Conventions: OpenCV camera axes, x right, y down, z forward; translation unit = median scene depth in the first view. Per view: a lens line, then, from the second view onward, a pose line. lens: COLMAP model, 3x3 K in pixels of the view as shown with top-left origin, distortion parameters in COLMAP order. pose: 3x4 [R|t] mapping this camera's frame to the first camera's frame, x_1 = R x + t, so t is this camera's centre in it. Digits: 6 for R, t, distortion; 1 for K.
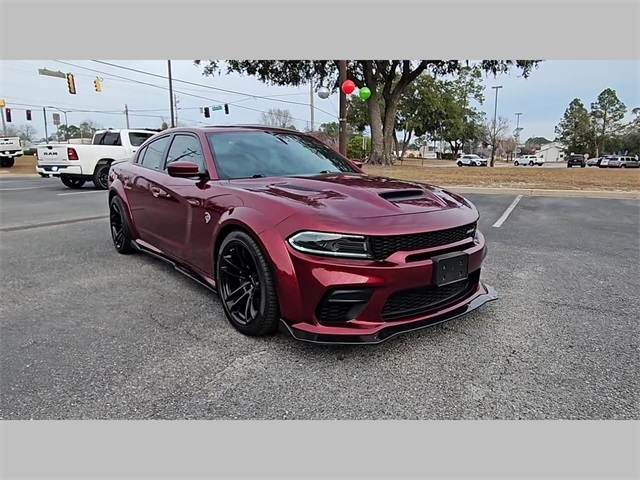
lens RADIAL K [[437.8, 0, 310.3], [0, 437.8, 240.3], [0, 0, 1]] dist [0.008145, -0.005061]
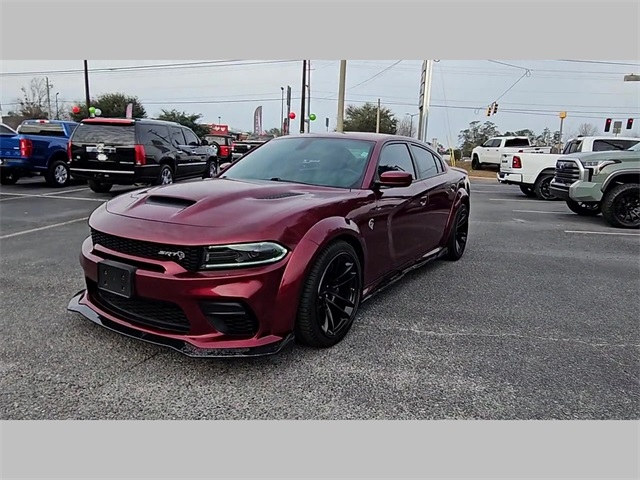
lens RADIAL K [[439.1, 0, 307.8], [0, 439.1, 238.8], [0, 0, 1]] dist [0.002925, -0.003219]
pose [[0.326271, 0.186104, -0.926775, 0.259653], [-0.209117, 0.970346, 0.121234, -0.043230], [0.921855, 0.154249, 0.355513, 0.202539]]
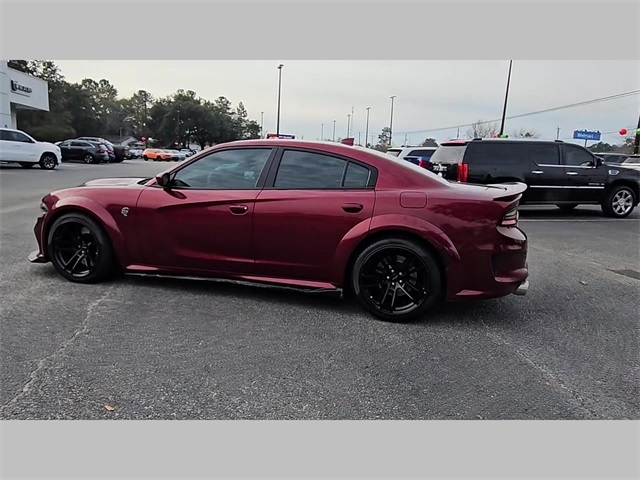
lens RADIAL K [[439.1, 0, 307.8], [0, 439.1, 238.8], [0, 0, 1]] dist [0.002925, -0.003219]
pose [[-0.795335, 0.075292, -0.601476, 0.134045], [-0.154666, 0.934207, 0.321459, -0.125861], [0.586107, 0.348696, -0.731362, 0.608267]]
